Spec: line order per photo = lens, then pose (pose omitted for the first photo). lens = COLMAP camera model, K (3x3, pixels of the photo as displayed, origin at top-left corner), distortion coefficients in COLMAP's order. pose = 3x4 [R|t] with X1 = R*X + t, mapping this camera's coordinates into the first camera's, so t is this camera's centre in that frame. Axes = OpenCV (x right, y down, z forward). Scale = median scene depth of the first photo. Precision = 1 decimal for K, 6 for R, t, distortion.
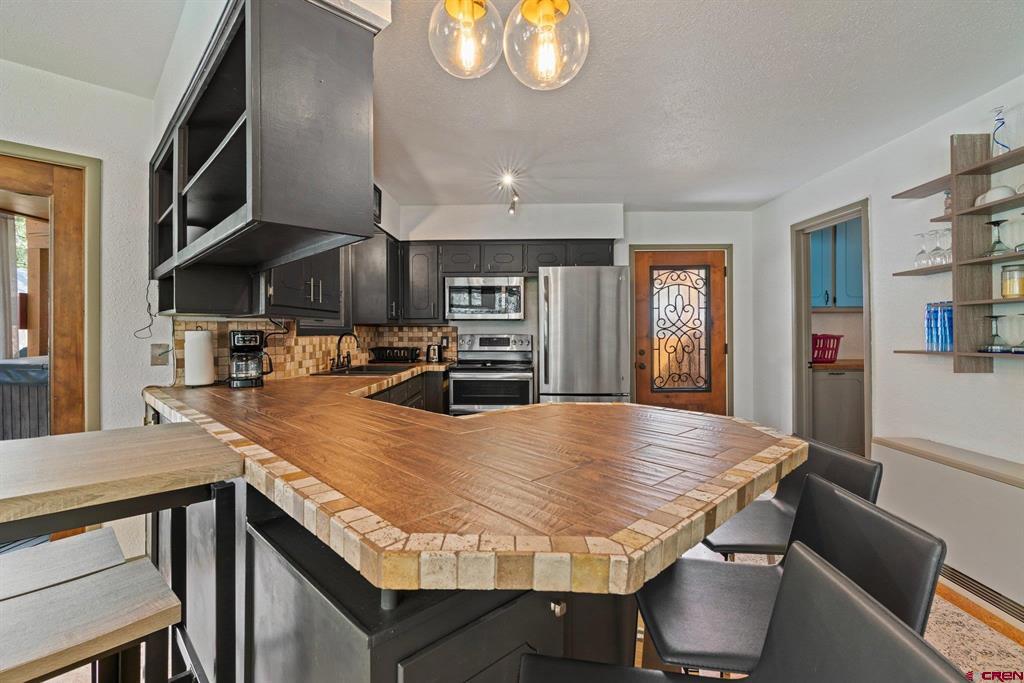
lens RADIAL K [[455.2, 0, 510.7], [0, 455.2, 331.2], [0, 0, 1]] dist [-0.006756, 0.002885]
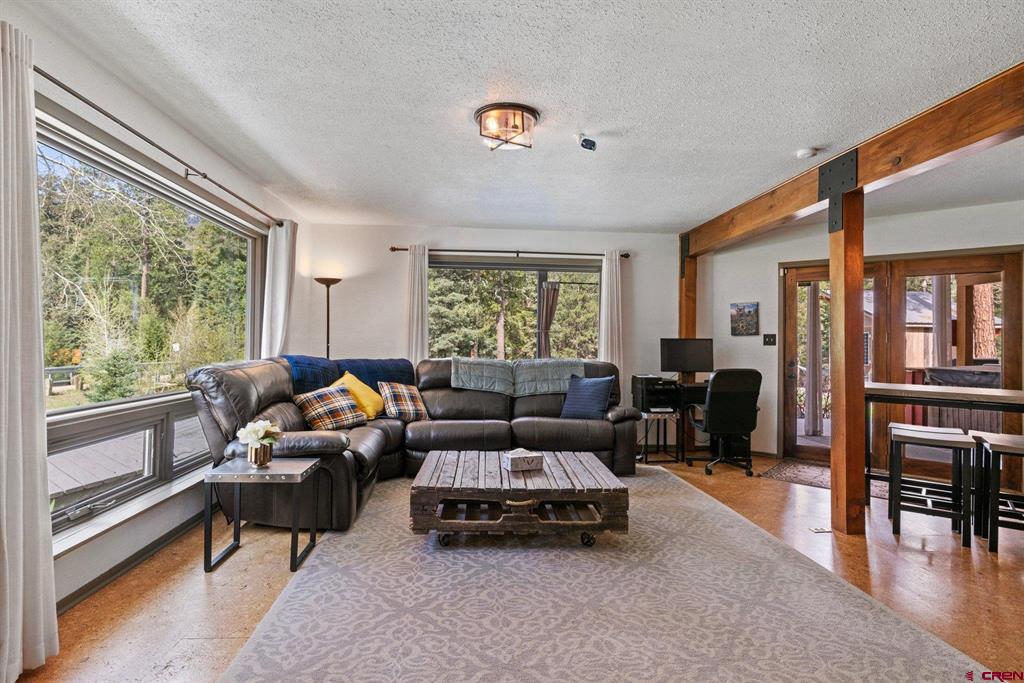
lens RADIAL K [[518.3, 0, 510.2], [0, 518.3, 333.3], [0, 0, 1]] dist [-0.002450, 0.003160]
pose [[0.107566, -0.014692, -0.994089, 0.369470], [-0.012160, 0.999797, -0.016092, 0.000604], [0.994124, 0.013819, 0.107366, -0.544594]]
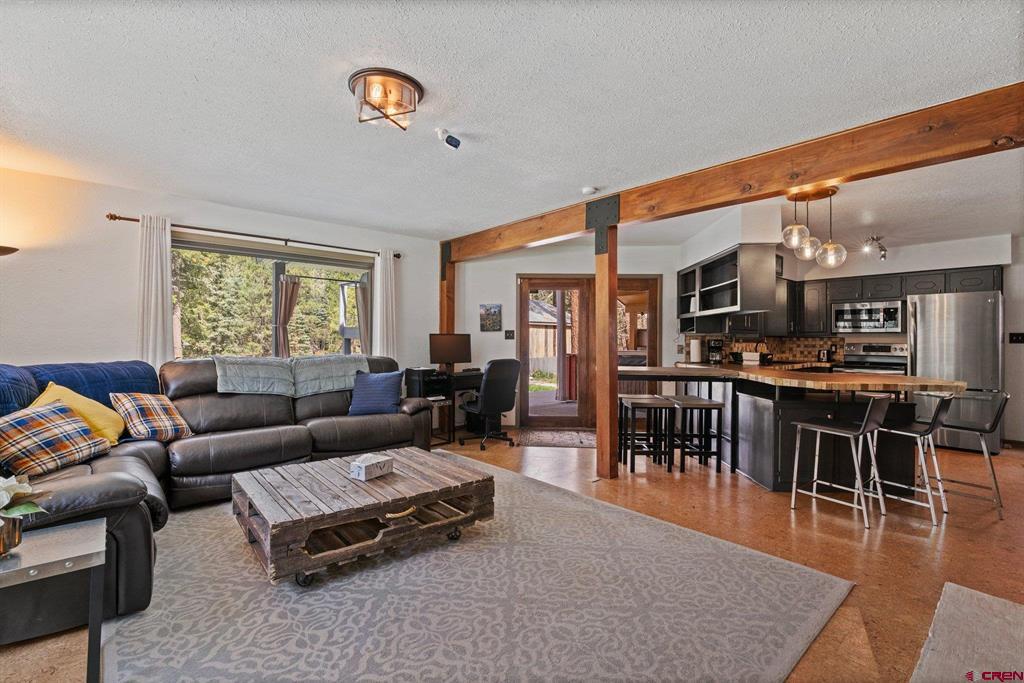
lens RADIAL K [[455.2, 0, 513.5], [0, 455.2, 336.4], [0, 0, 1]] dist [-0.006756, 0.002885]
pose [[0.676325, 0.001469, -0.736602, 0.223716], [-0.006337, 0.999973, -0.003823, -0.001413], [0.736576, 0.007253, 0.676316, -0.695663]]
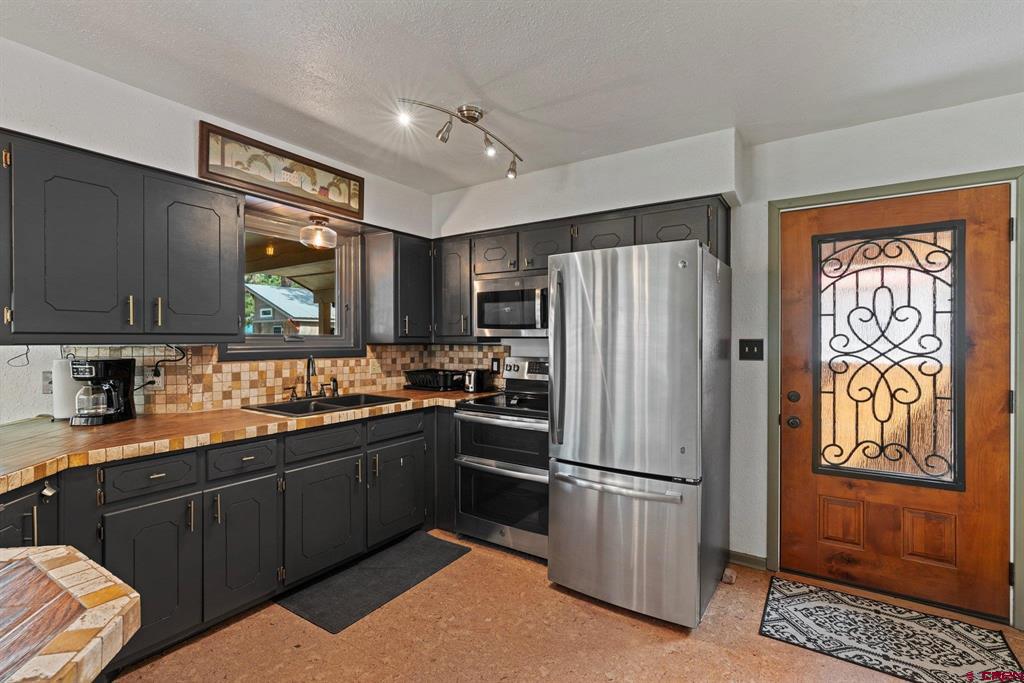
lens RADIAL K [[462.5, 0, 513.6], [0, 462.5, 341.7], [0, 0, 1]] dist [-0.001598, 0.000009]
pose [[0.854771, 0.006195, -0.518969, 0.287466], [-0.002344, 0.999965, 0.008076, -0.022721], [0.519001, -0.005686, 0.854755, 0.351630]]
